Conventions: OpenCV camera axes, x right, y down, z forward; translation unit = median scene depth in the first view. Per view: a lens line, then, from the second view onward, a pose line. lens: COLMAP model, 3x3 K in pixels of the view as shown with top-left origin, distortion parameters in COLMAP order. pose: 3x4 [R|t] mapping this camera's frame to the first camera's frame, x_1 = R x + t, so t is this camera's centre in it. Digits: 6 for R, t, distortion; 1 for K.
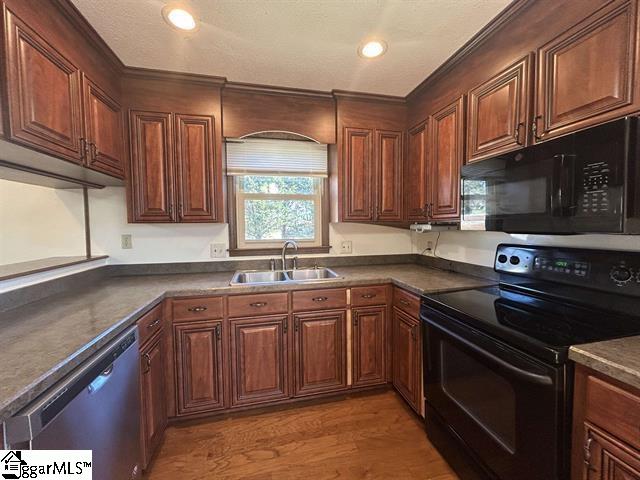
lens RADIAL K [[258.4, 0, 321.0], [0, 258.4, 238.1], [0, 0, 1]] dist [0.006500, -0.000710]
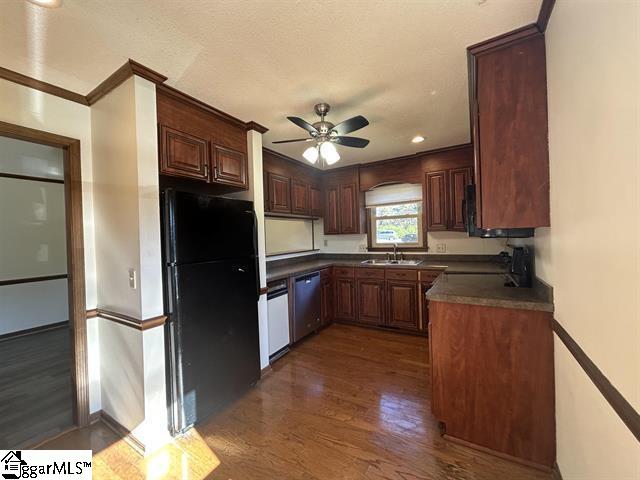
lens RADIAL K [[258.4, 0, 320.8], [0, 258.4, 239.6], [0, 0, 1]] dist [0.006500, -0.000710]
pose [[0.721211, -0.005475, -0.692694, 0.768174], [-0.008451, 0.999825, -0.016701, 0.021312], [0.692664, 0.017900, 0.721039, -0.637140]]
